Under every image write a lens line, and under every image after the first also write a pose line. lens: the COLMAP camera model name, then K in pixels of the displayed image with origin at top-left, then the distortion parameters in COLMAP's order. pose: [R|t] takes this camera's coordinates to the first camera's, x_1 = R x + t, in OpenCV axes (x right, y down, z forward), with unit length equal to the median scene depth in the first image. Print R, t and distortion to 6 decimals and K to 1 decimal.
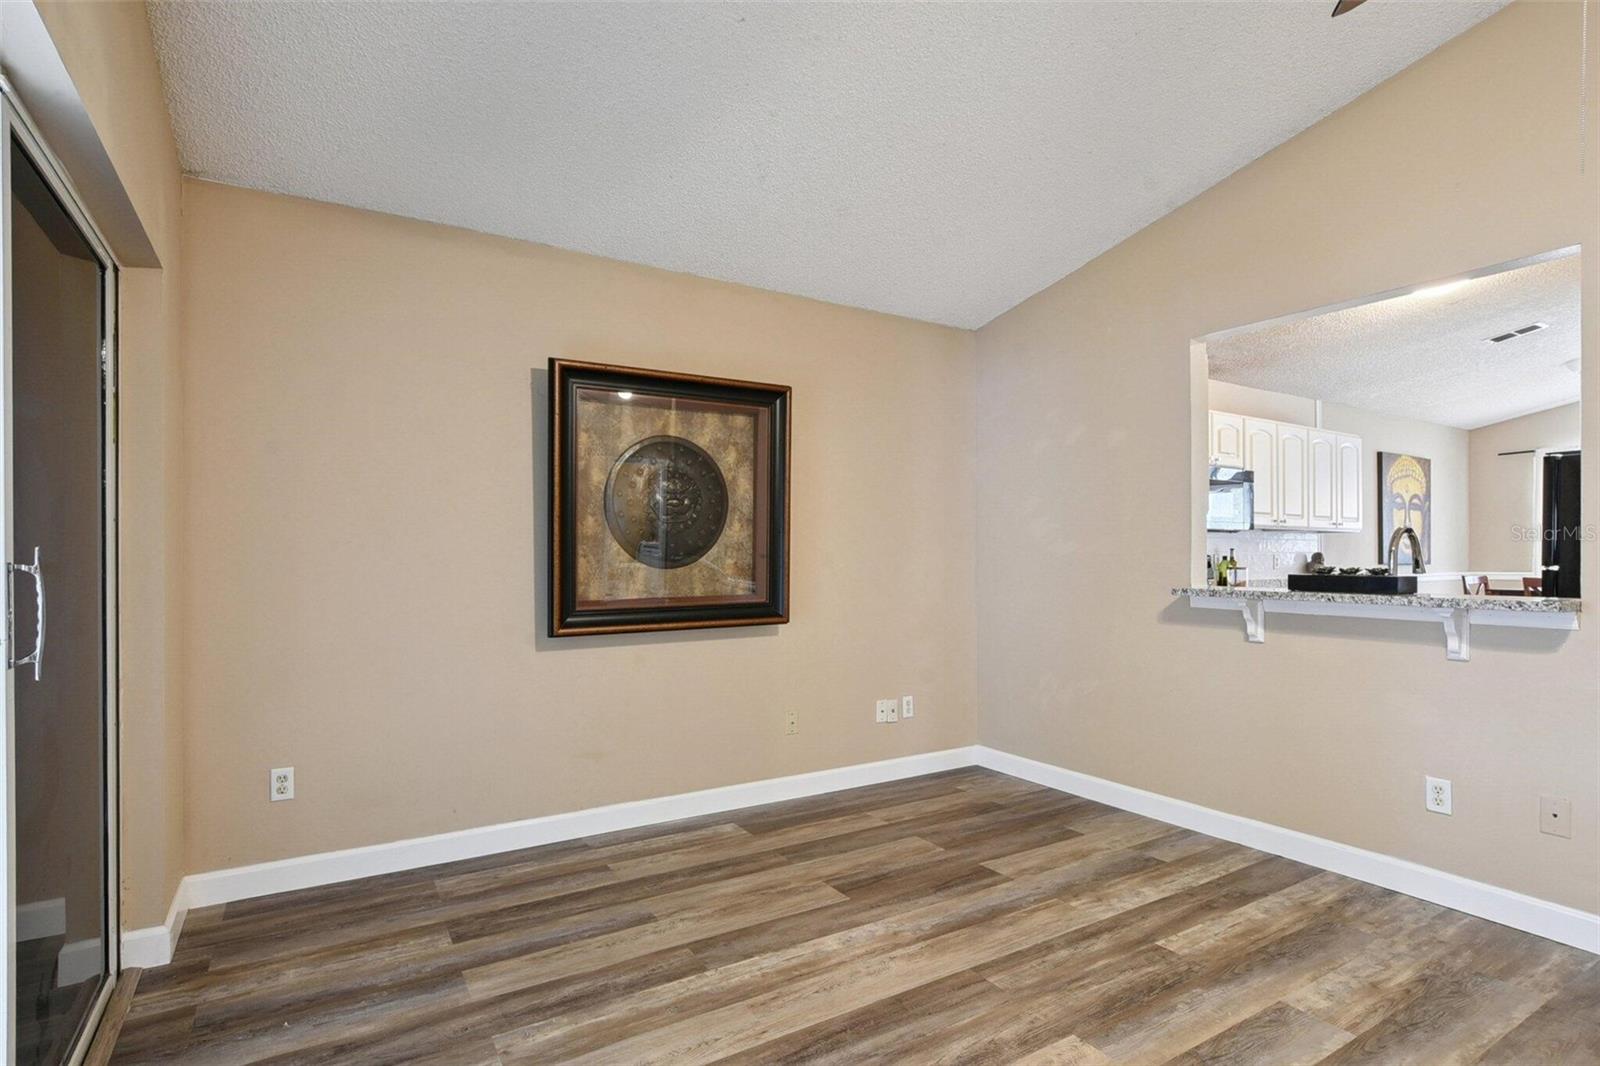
lens RADIAL K [[787.0, 0, 786.0], [0, 787.0, 553.8], [0, 0, 1]] dist [-0.004054, 0.001251]
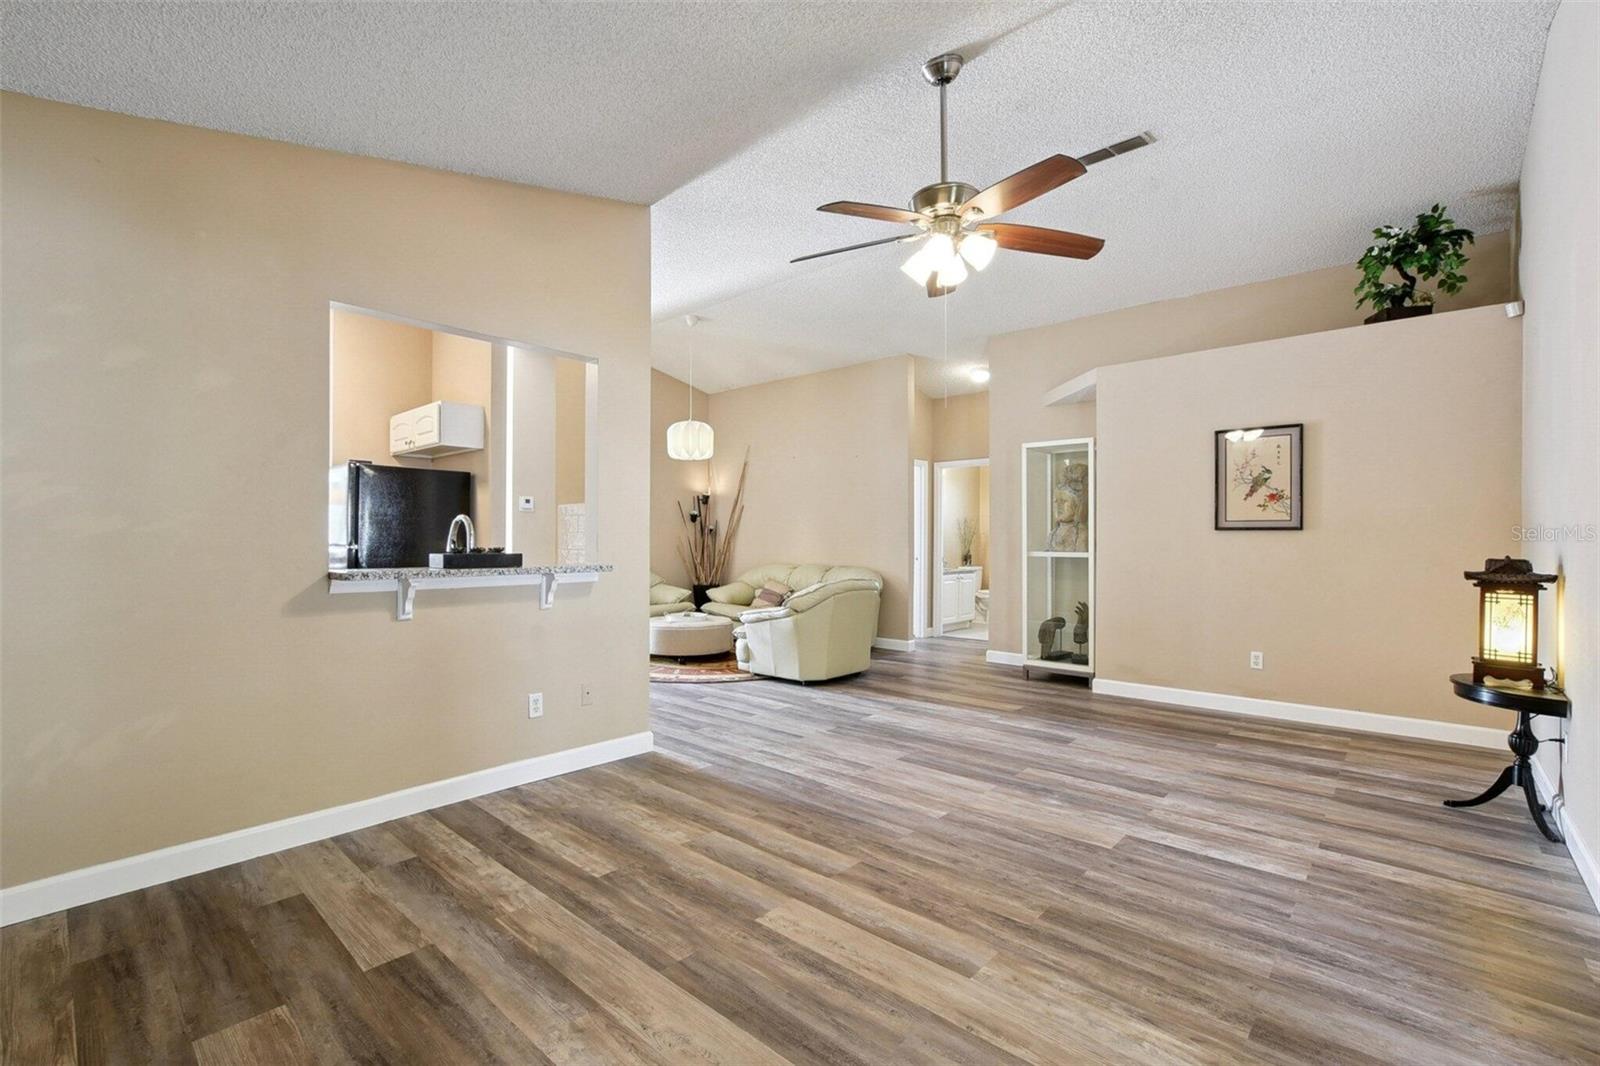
lens RADIAL K [[702.1, 0, 786.1], [0, 702.1, 535.1], [0, 0, 1]] dist [-0.017113, 0.003909]
pose [[-0.277762, 0.004537, 0.960639, -0.492946], [-0.006063, 0.999961, -0.006475, 0.002399], [-0.960631, -0.007623, -0.277723, 0.862523]]
